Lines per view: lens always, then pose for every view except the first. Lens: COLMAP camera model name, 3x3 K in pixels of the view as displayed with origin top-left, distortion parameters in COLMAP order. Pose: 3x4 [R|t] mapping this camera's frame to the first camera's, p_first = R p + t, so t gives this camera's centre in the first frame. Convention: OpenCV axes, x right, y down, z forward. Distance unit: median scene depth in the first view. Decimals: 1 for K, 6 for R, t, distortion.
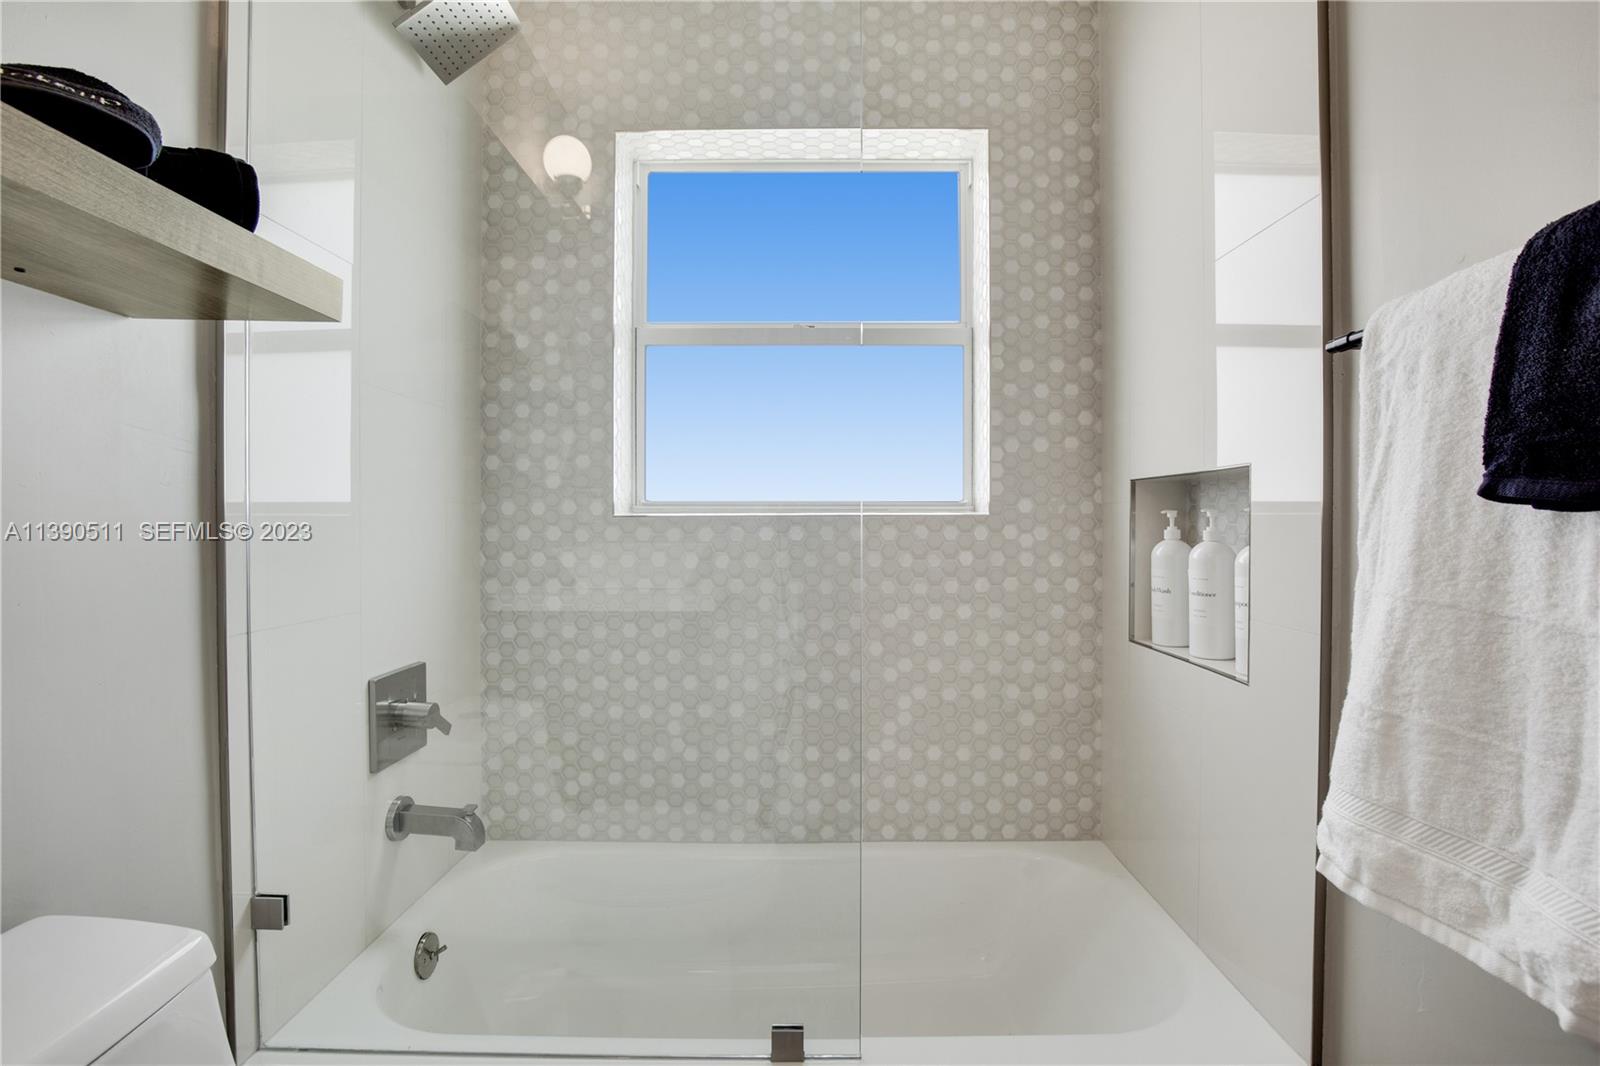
lens RADIAL K [[742.2, 0, 808.3], [0, 742.2, 531.1], [0, 0, 1]] dist [-0.029046, -0.000351]
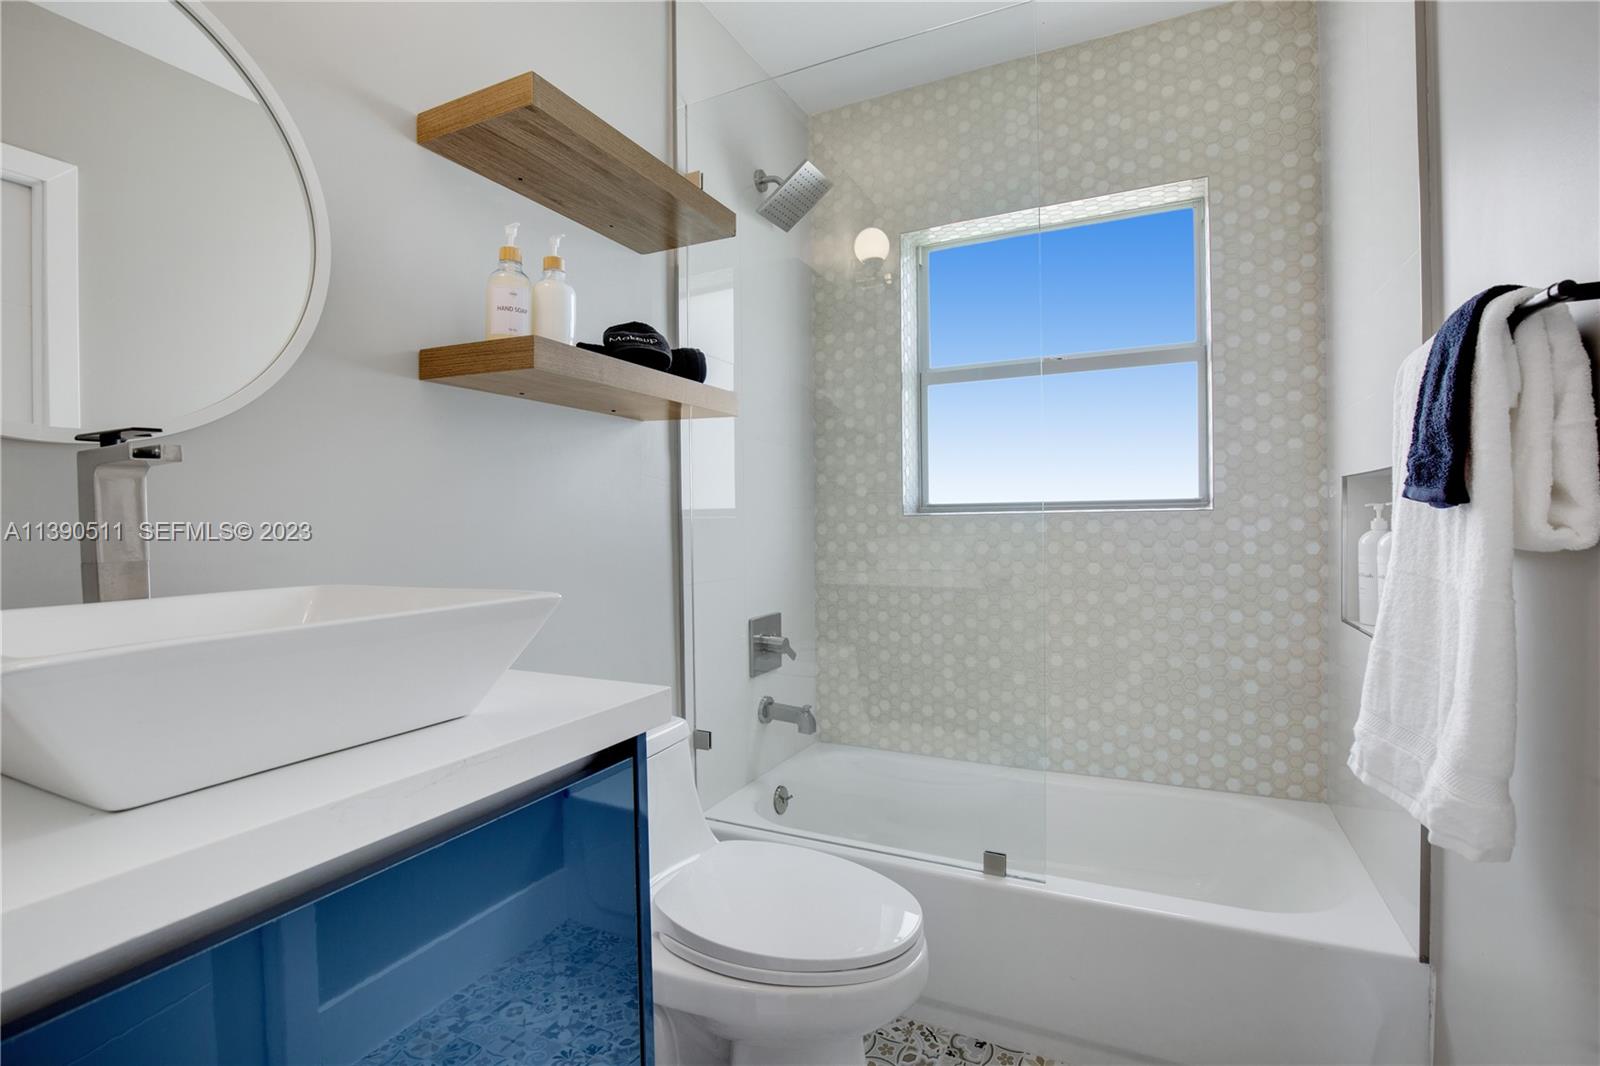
lens RADIAL K [[742.2, 0, 797.7], [0, 742.2, 531.5], [0, 0, 1]] dist [-0.029046, -0.000351]
pose [[0.898822, -0.006034, -0.438272, 0.164961], [0.009016, 0.999948, 0.004721, 0.001084], [0.438221, -0.008195, 0.898830, -0.323476]]
